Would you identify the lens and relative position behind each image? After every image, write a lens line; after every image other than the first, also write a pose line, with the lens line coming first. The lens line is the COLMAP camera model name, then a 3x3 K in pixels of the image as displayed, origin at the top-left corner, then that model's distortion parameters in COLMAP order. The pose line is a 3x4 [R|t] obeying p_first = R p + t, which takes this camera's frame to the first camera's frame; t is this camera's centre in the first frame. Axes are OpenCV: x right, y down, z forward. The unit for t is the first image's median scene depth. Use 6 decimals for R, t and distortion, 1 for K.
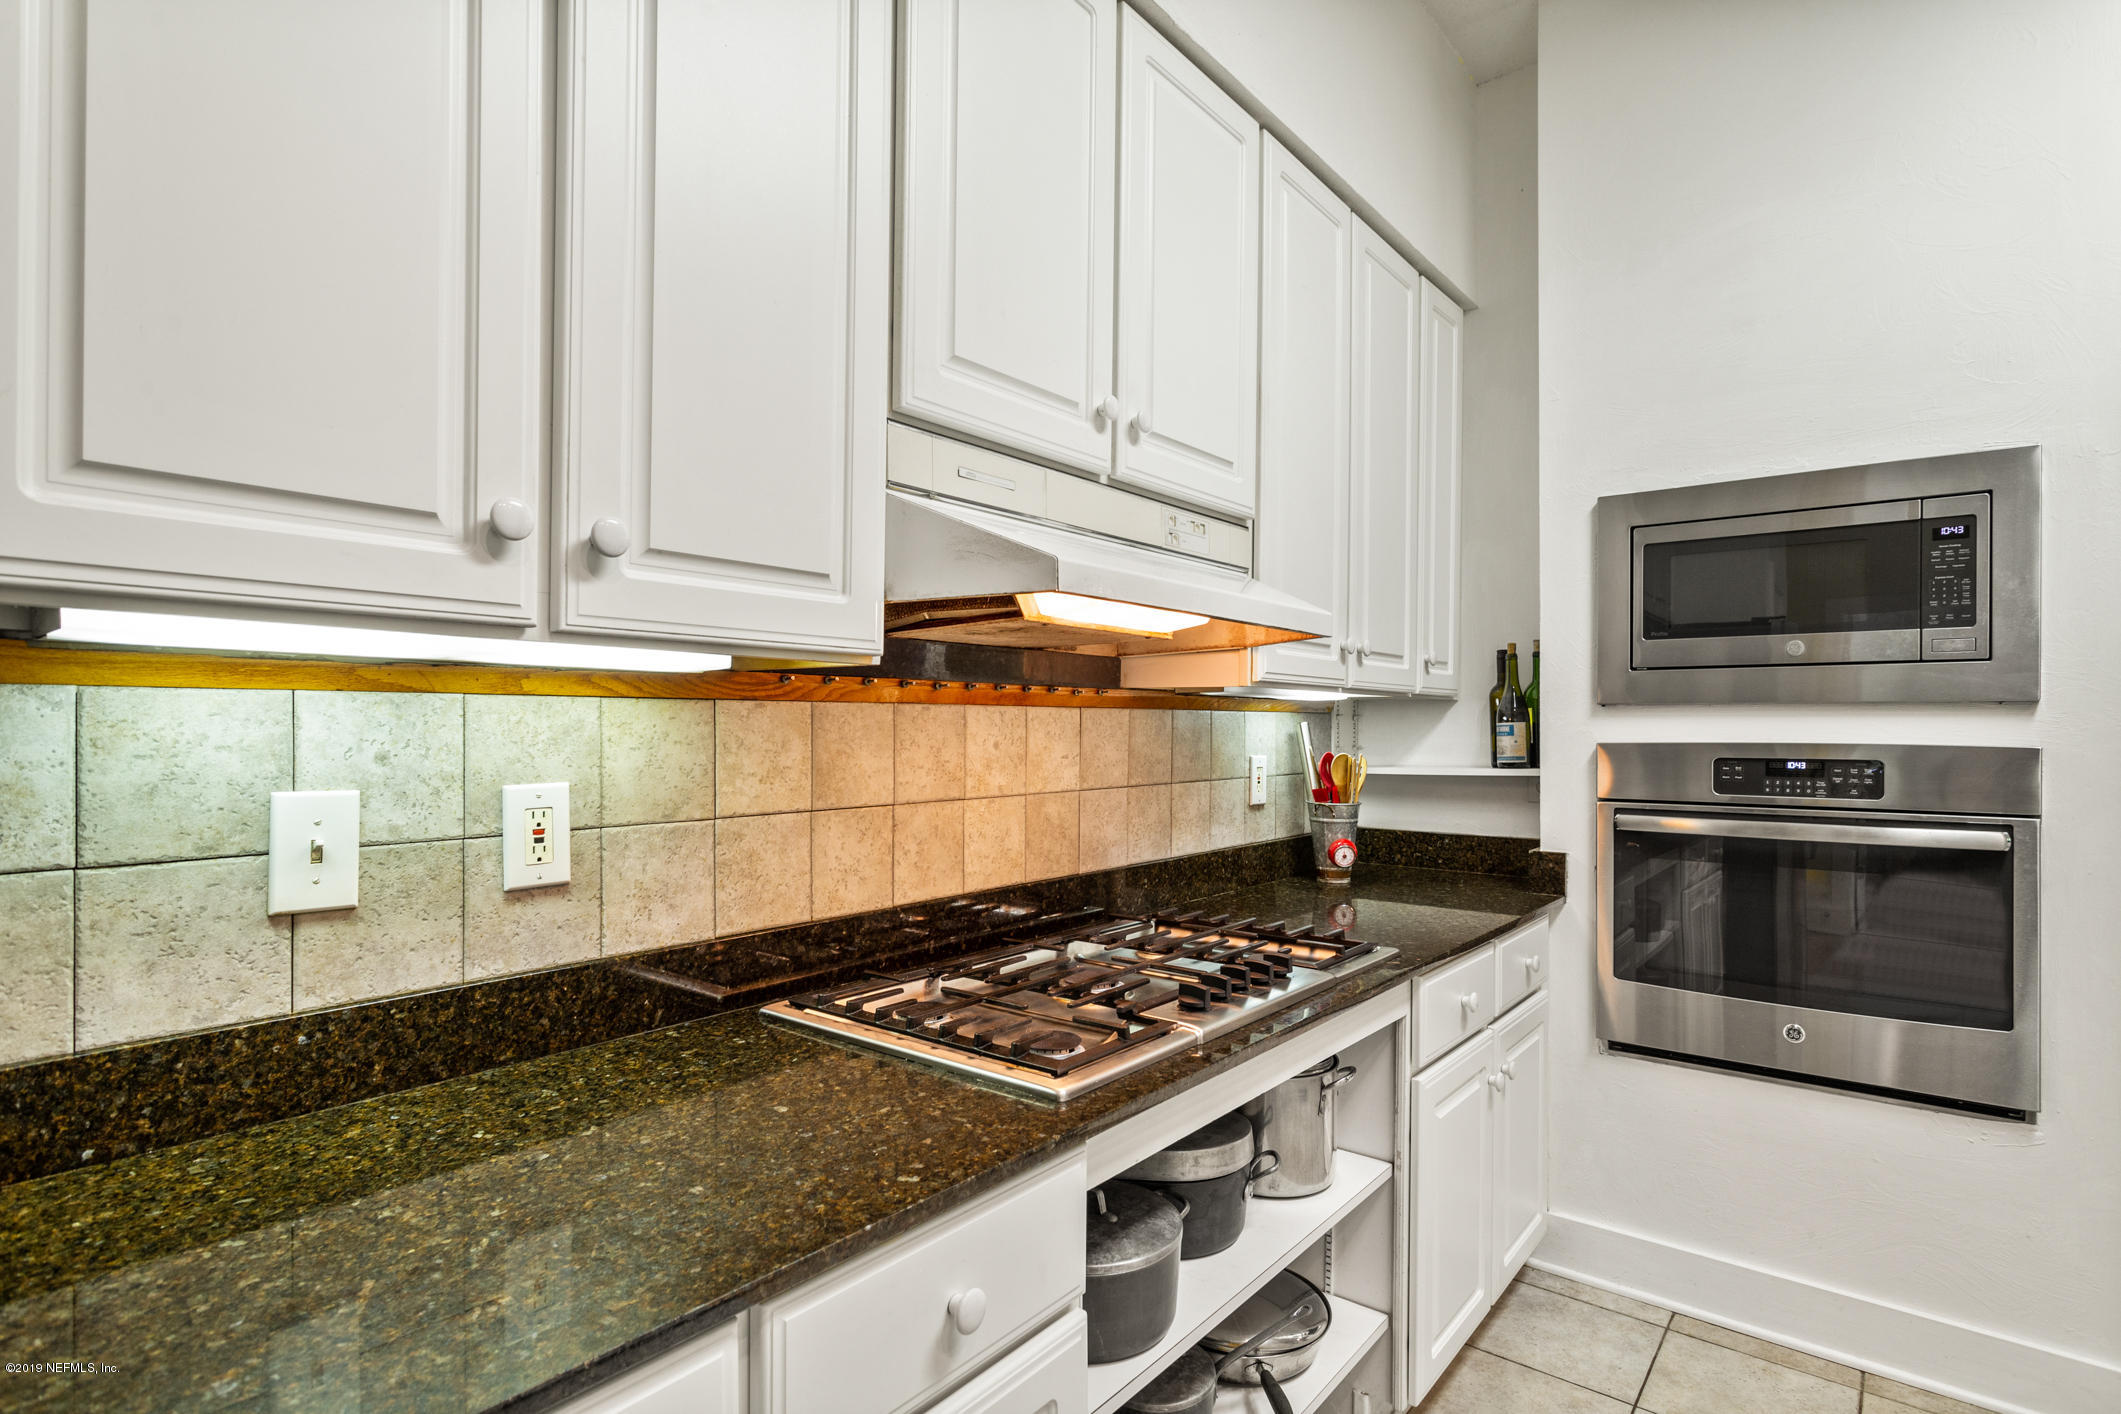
lens RADIAL K [[1049.0, 0, 1063.9], [0, 1049.0, 730.6], [0, 0, 1]] dist [-0.002989, 0.000146]
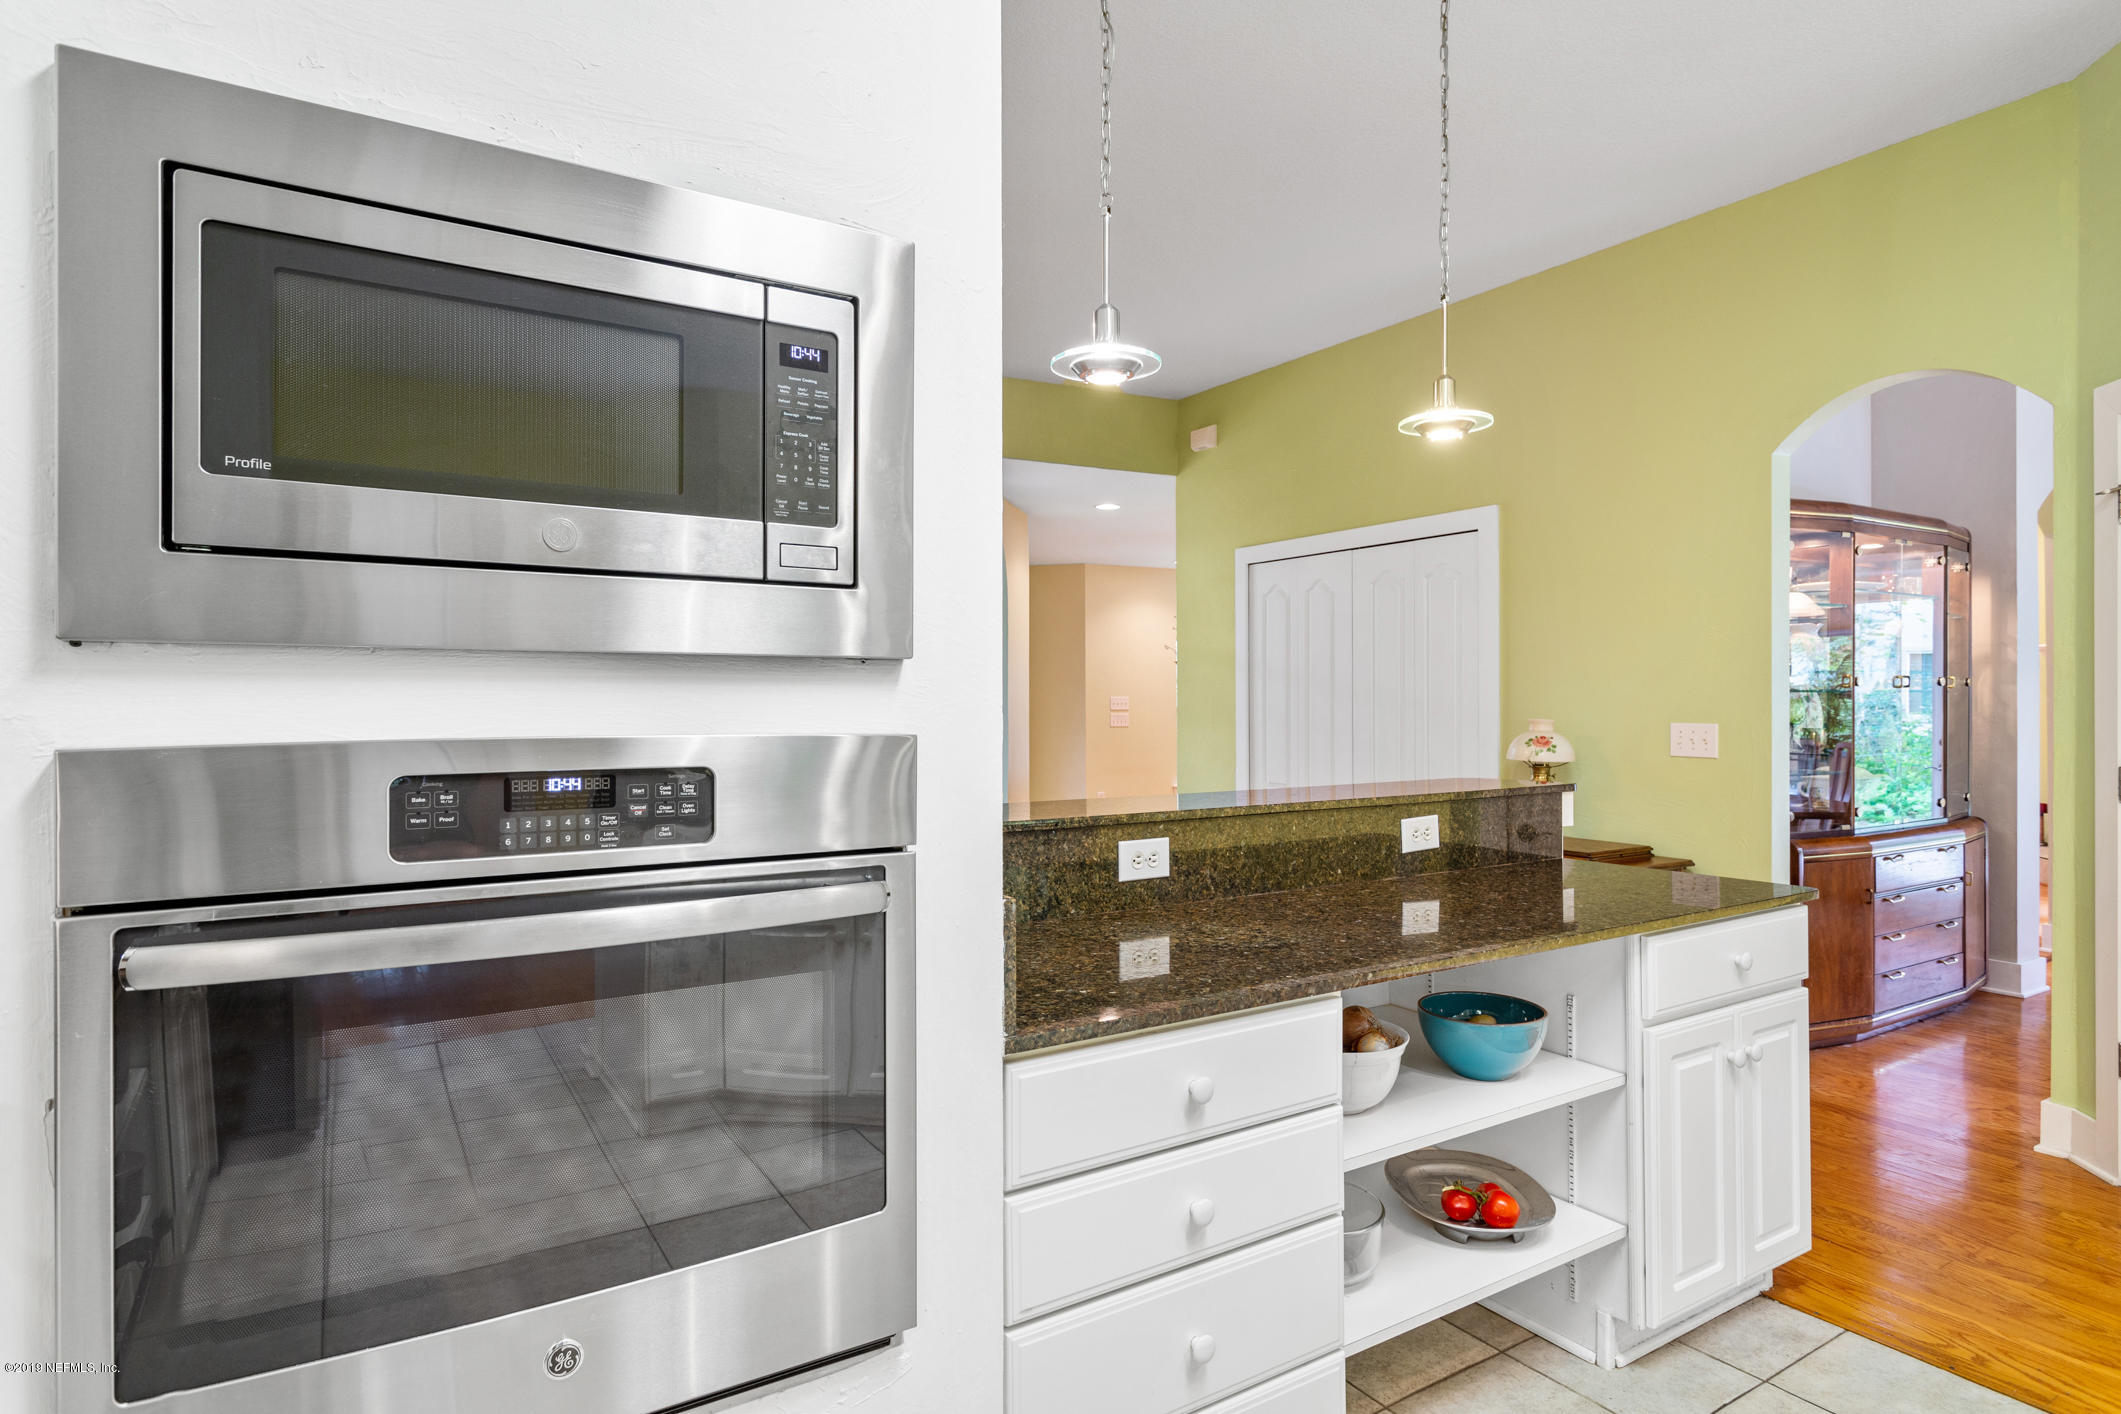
lens RADIAL K [[1151.3, 0, 1055.2], [0, 1151.3, 704.4], [0, 0, 1]] dist [-0.003603, -0.000014]
pose [[0.322108, -0.002735, 0.946699, 0.287811], [0.003954, 0.999991, 0.001544, -0.002600], [-0.946695, 0.003245, 0.322116, 0.636695]]
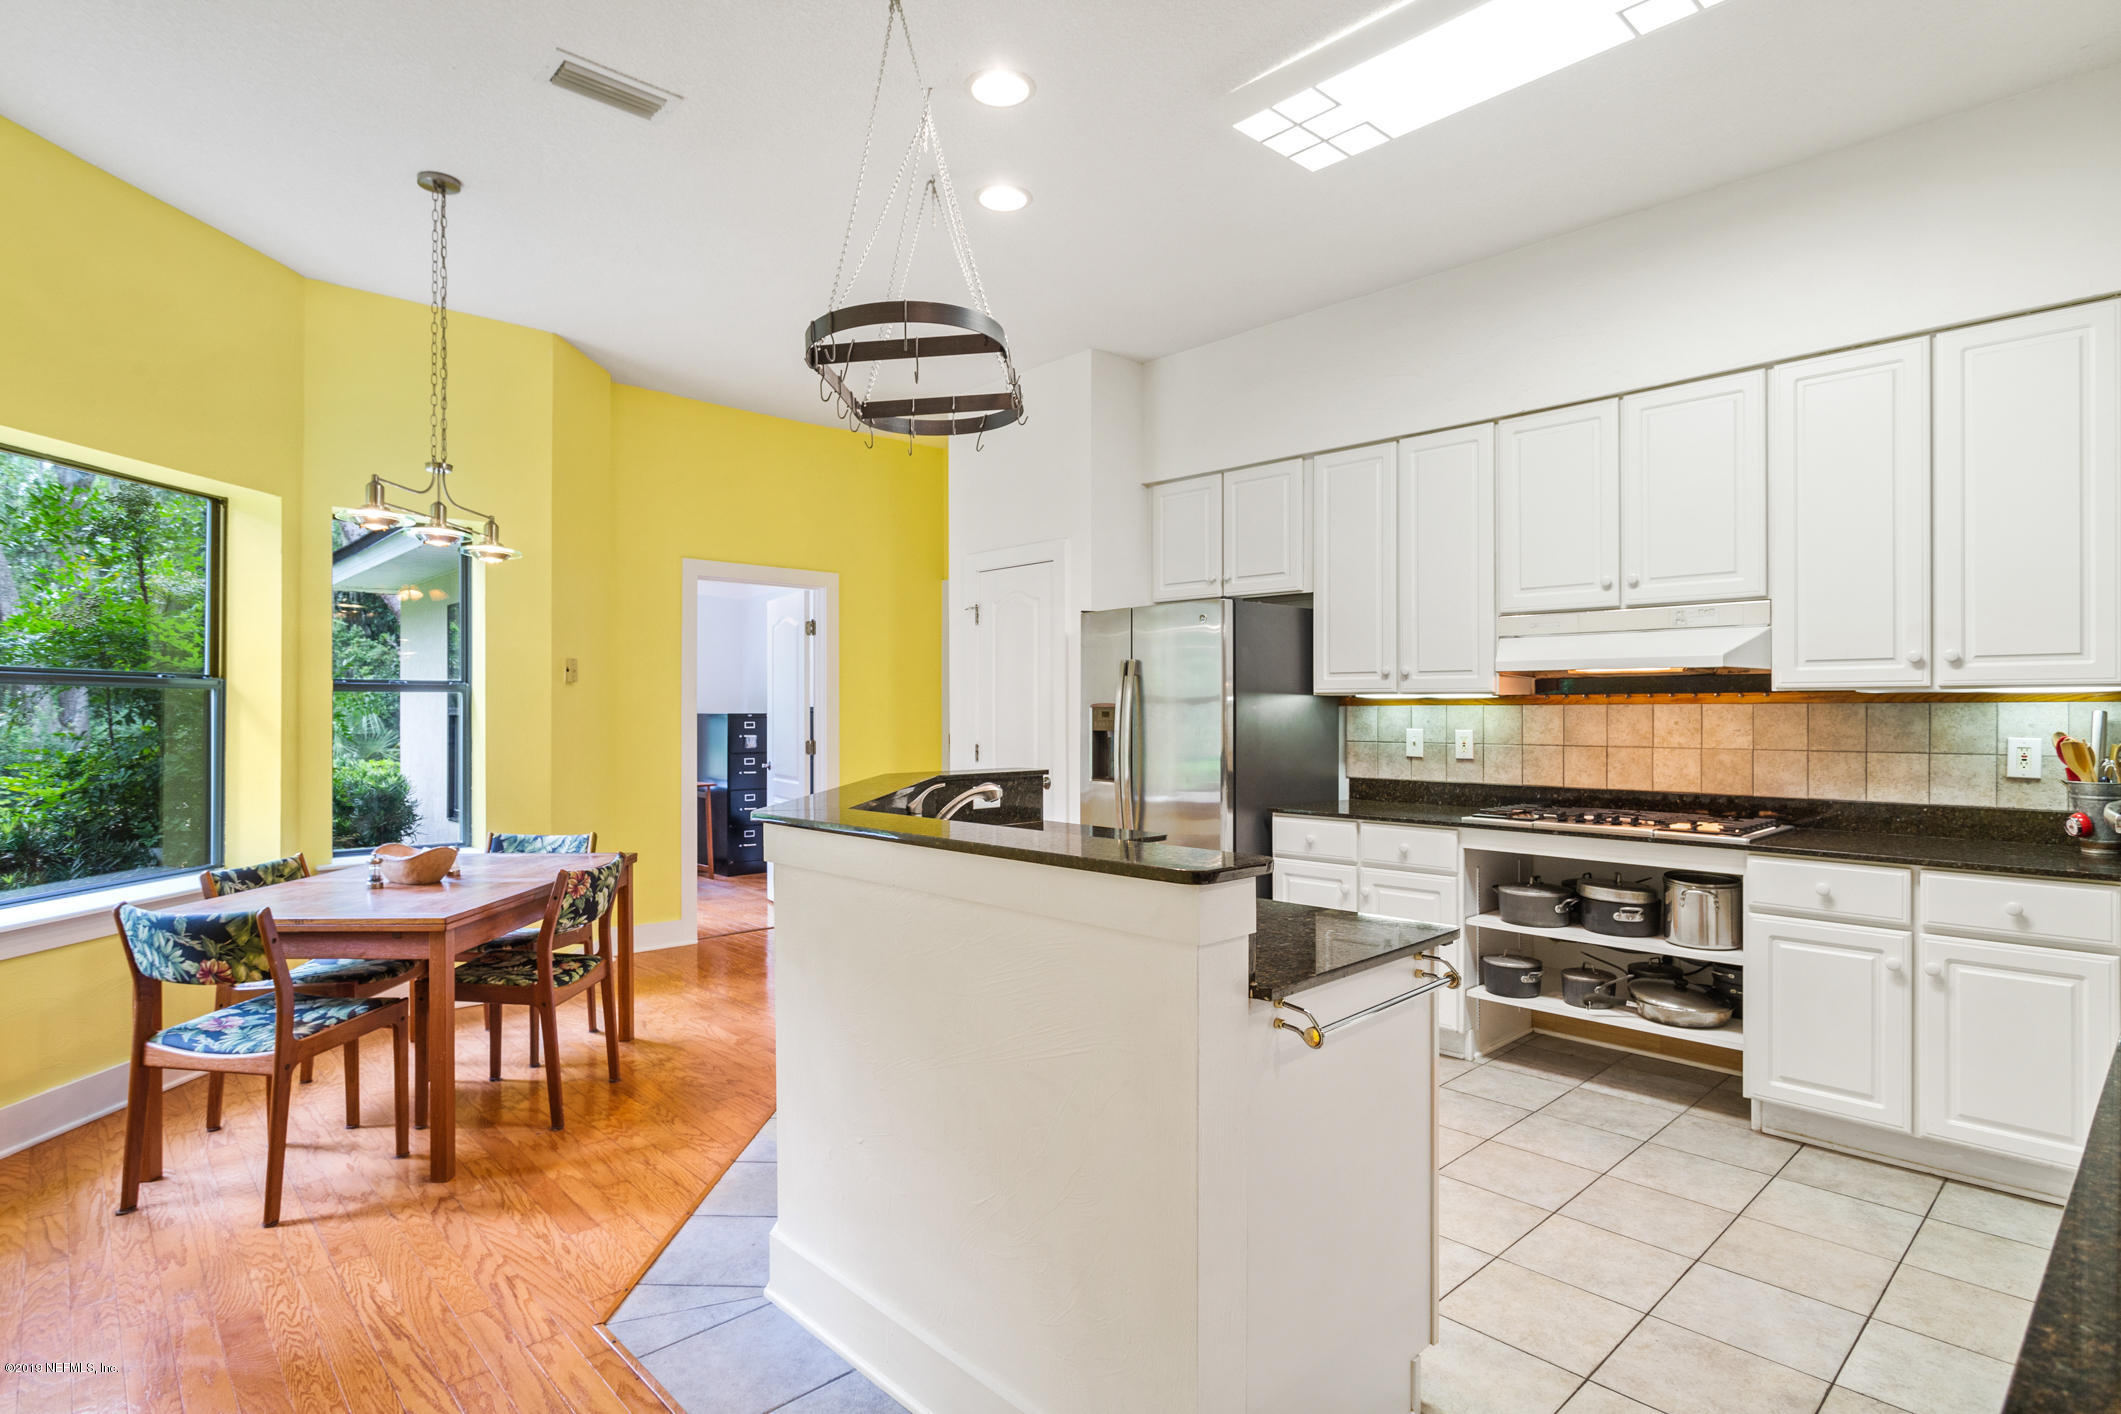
lens RADIAL K [[1087.7, 0, 1060.5], [0, 1087.7, 707.0], [0, 0, 1]] dist [-0.003150, -0.000139]
pose [[-0.128630, -0.004569, -0.991682, 1.938219], [-0.001907, 0.999989, -0.004360, -0.005052], [0.991691, 0.001330, -0.128637, 0.066396]]
